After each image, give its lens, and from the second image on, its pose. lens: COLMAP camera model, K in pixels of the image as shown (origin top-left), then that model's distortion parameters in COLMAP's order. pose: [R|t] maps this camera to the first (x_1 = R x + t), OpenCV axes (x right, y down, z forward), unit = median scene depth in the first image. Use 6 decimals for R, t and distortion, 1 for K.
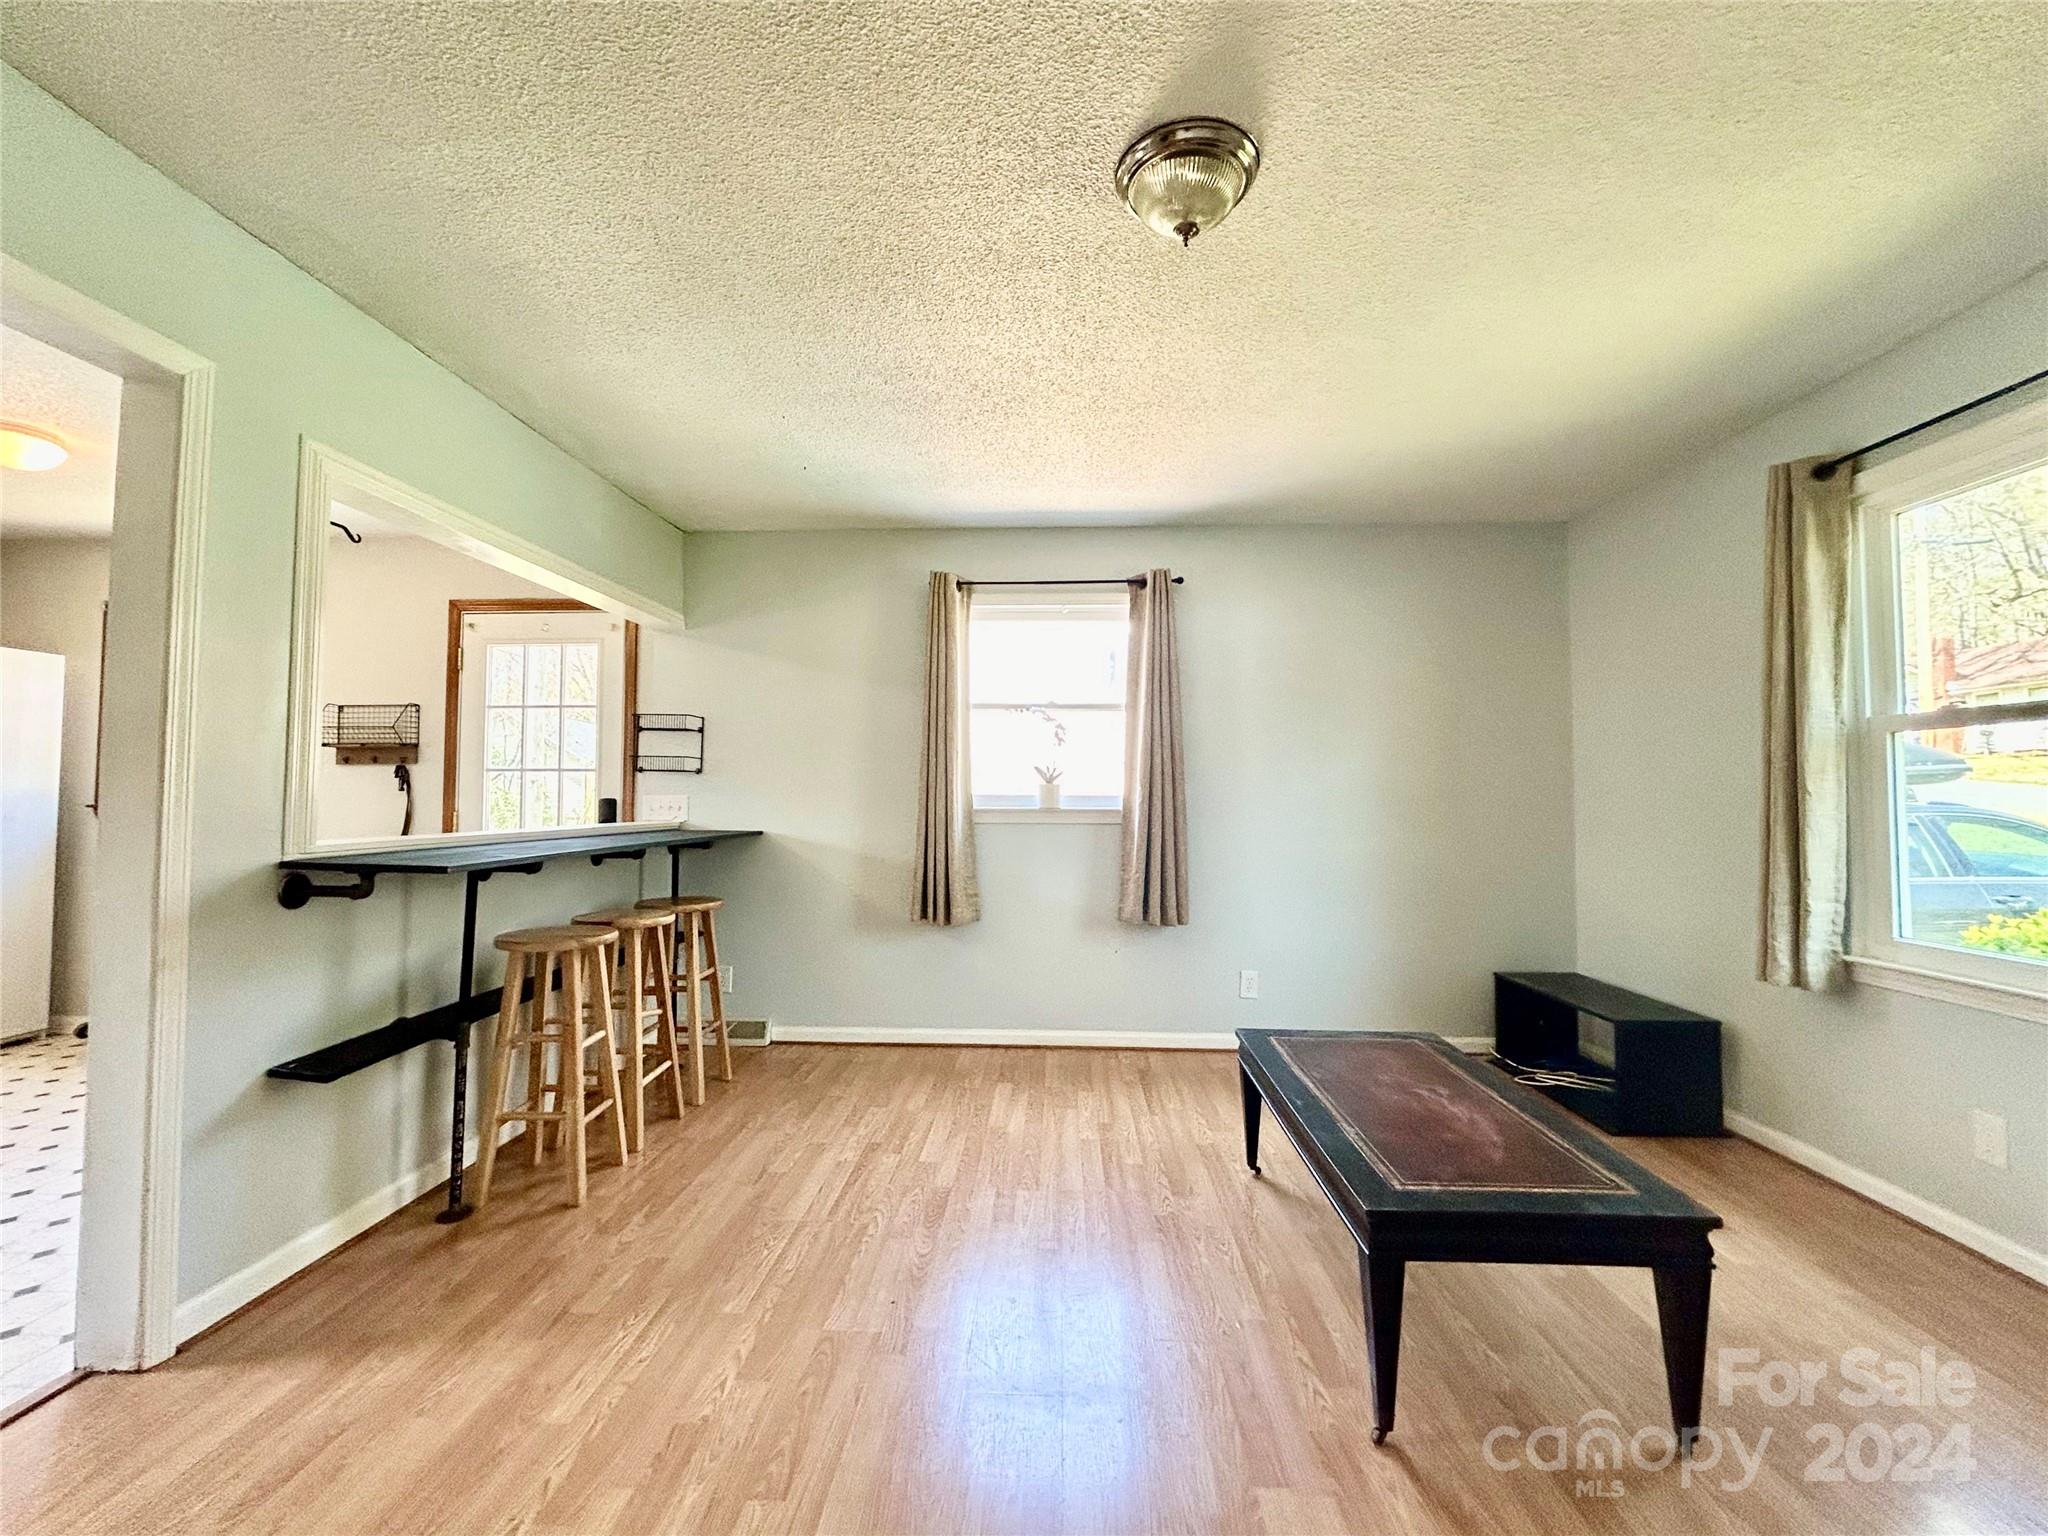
lens RADIAL K [[851.4, 0, 1024.0], [0, 851.4, 768.0], [0, 0, 1]] dist [-0.000343, -0.000038]
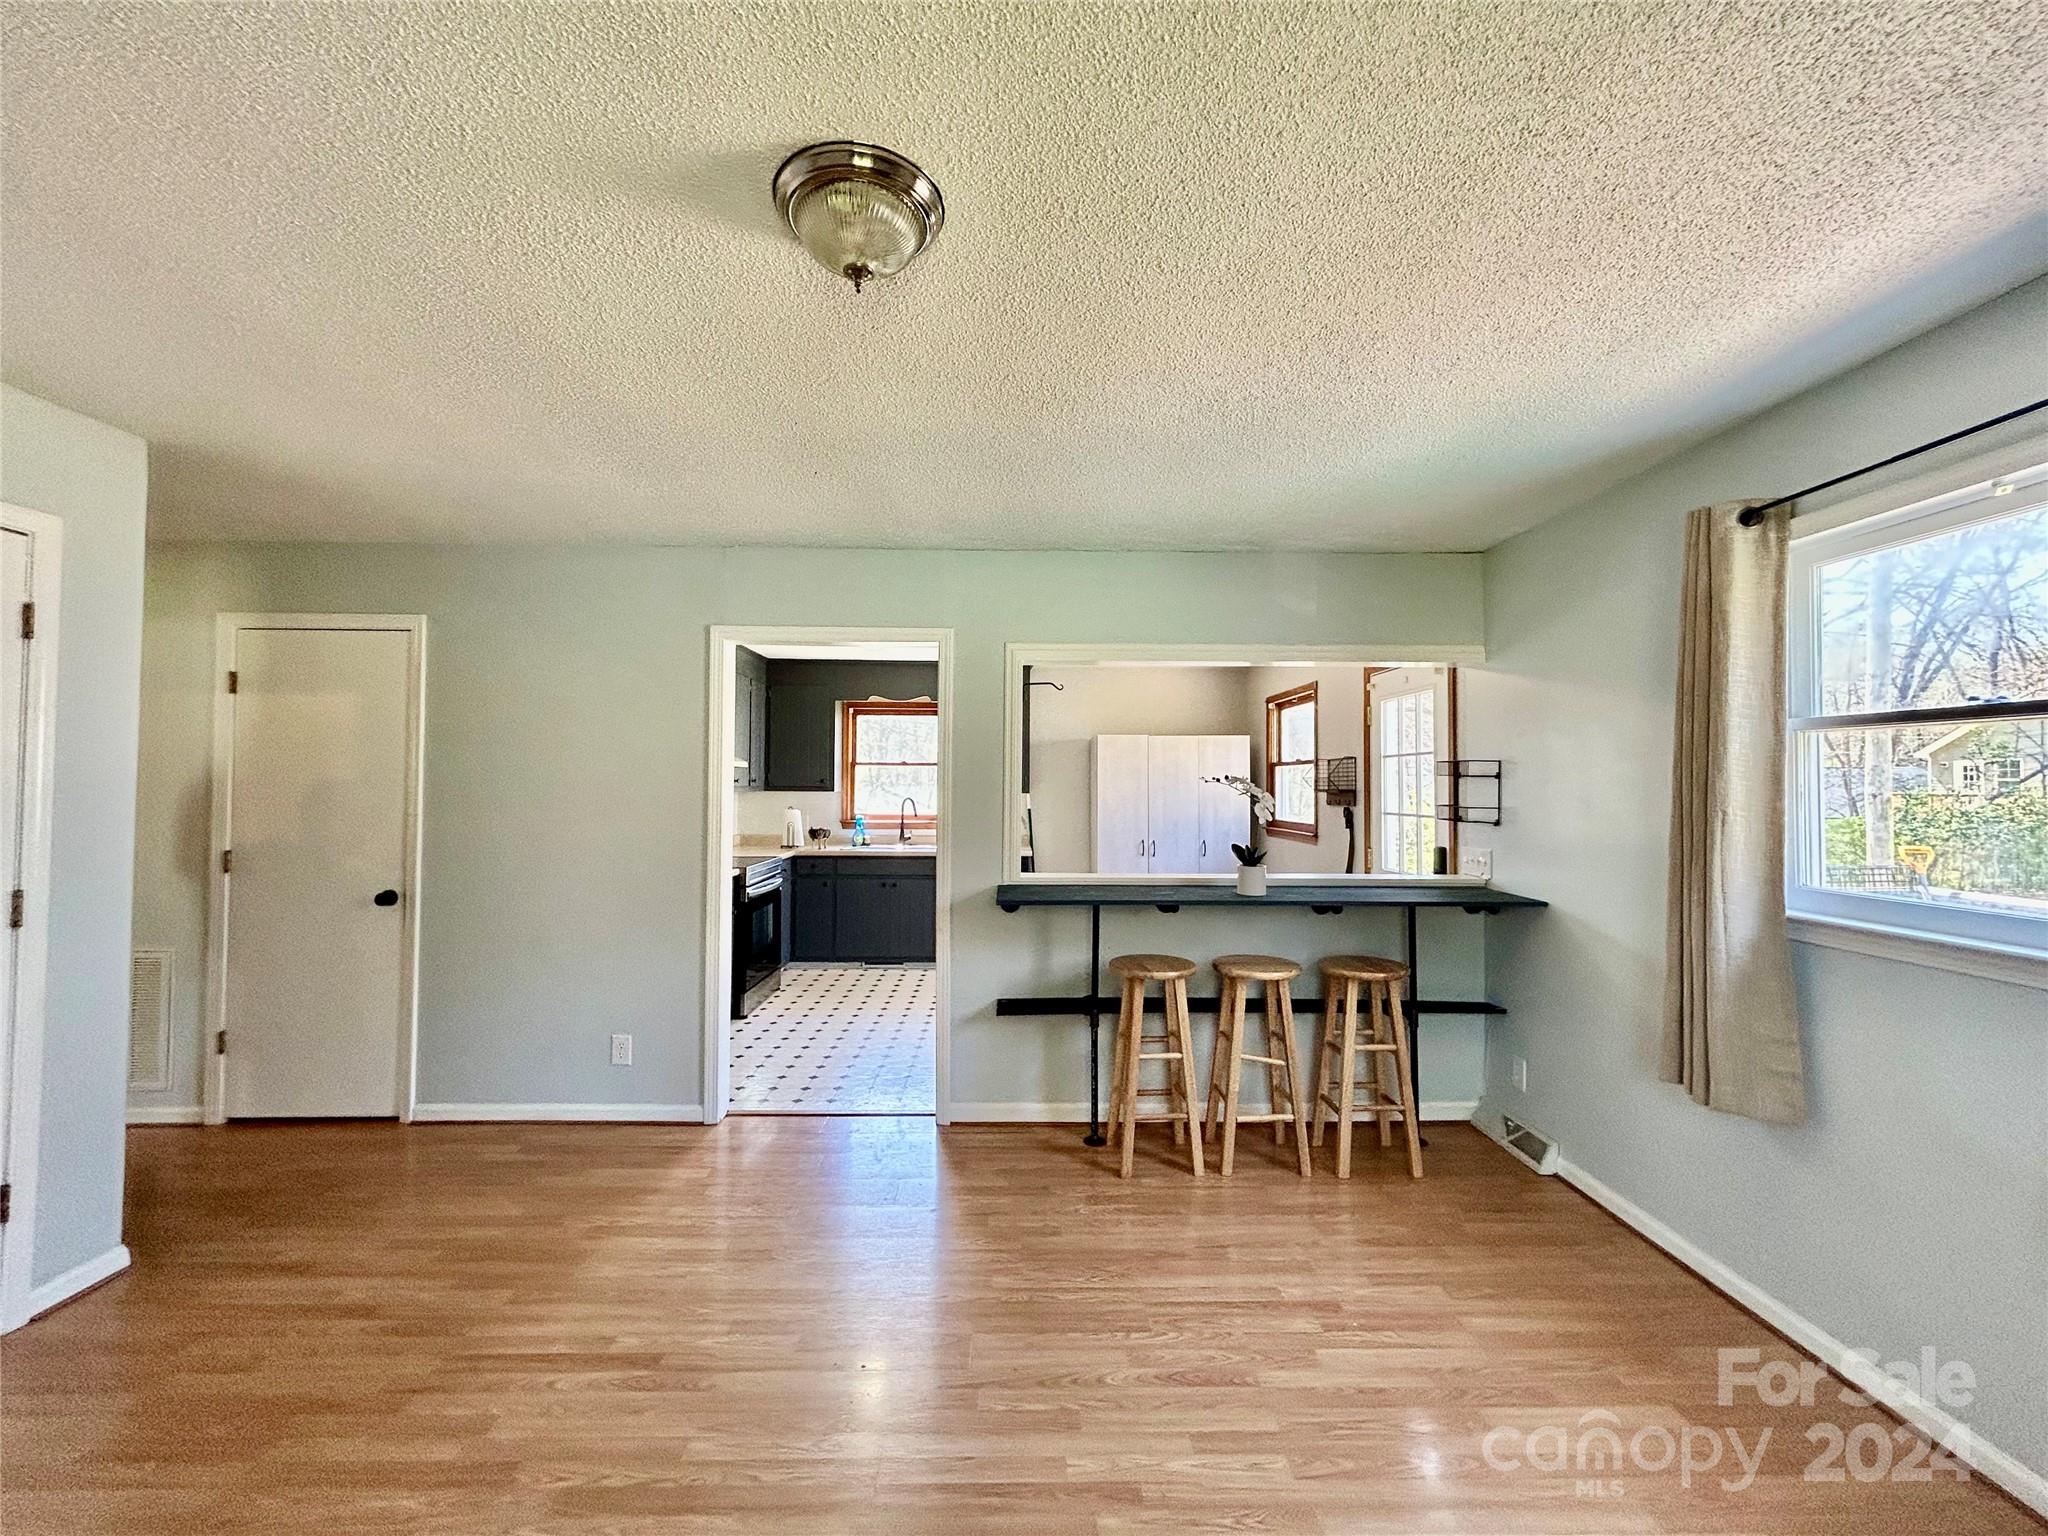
lens RADIAL K [[826.5, 0, 1024.0], [0, 826.5, 768.0], [0, 0, 1]] dist [0.003589, 0.000467]
pose [[0.061662, -0.022725, -0.997838, 0.434909], [0.030320, 0.999322, -0.020885, -0.049790], [0.997636, -0.028967, 0.062309, 0.469213]]
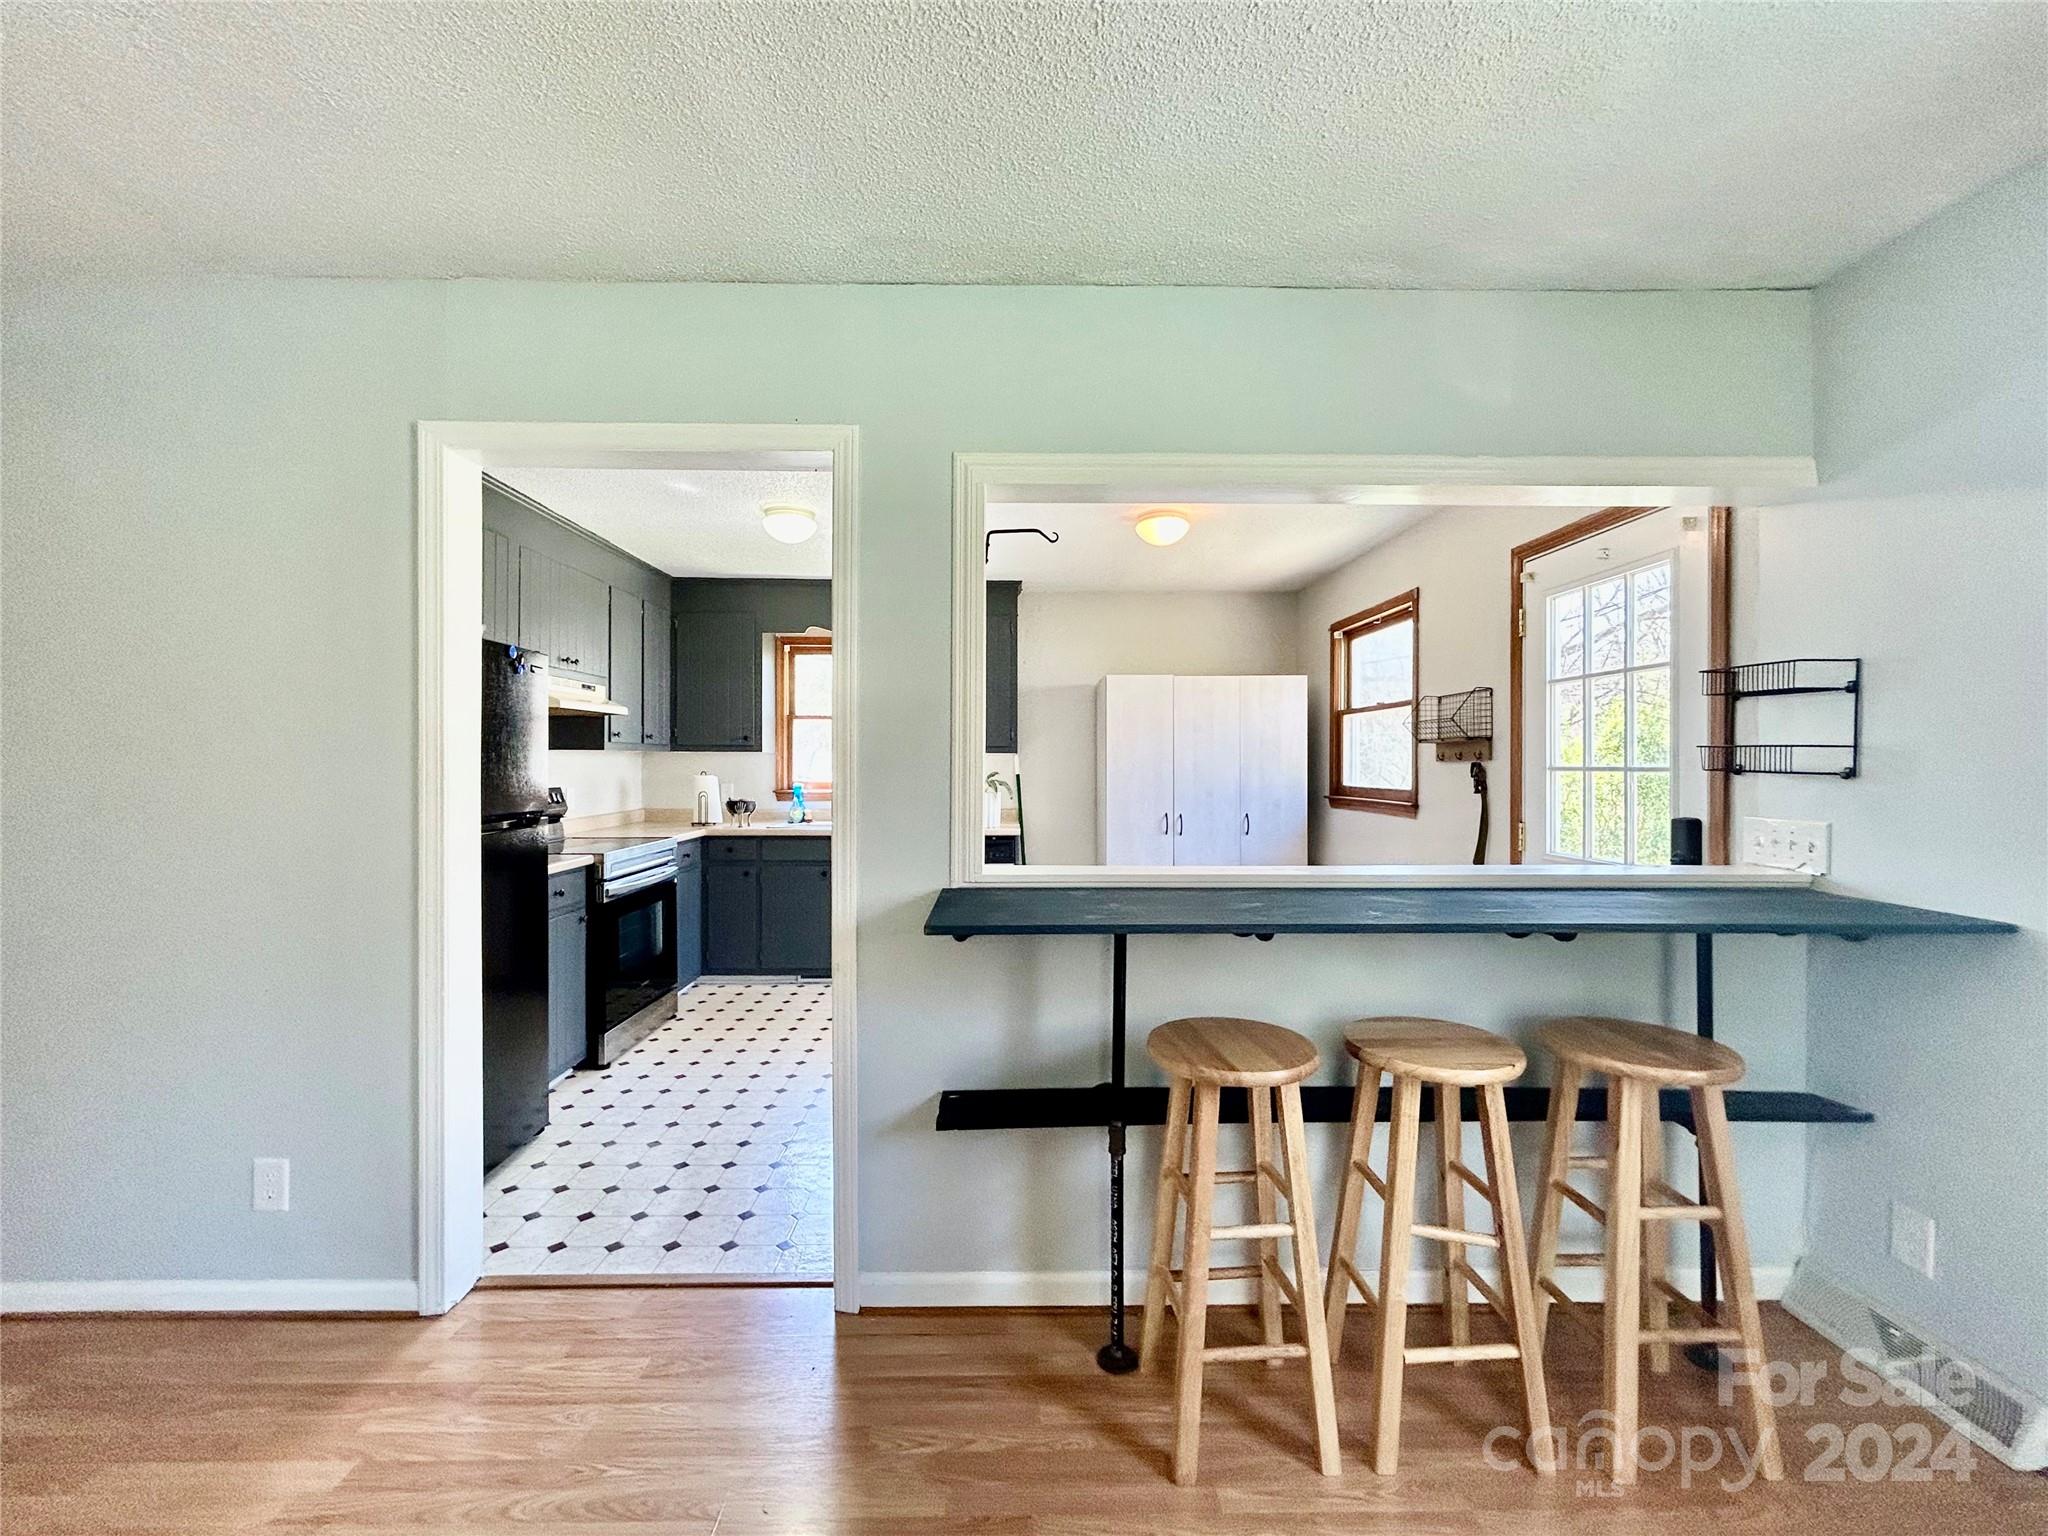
lens RADIAL K [[826.5, 0, 1024.0], [0, 826.5, 768.0], [0, 0, 1]] dist [0.003589, 0.000467]
pose [[0.061289, 0.003268, -0.998115, 0.053589], [0.034074, 0.999405, 0.005365, -0.017787], [0.997538, -0.034339, 0.061142, 0.513112]]
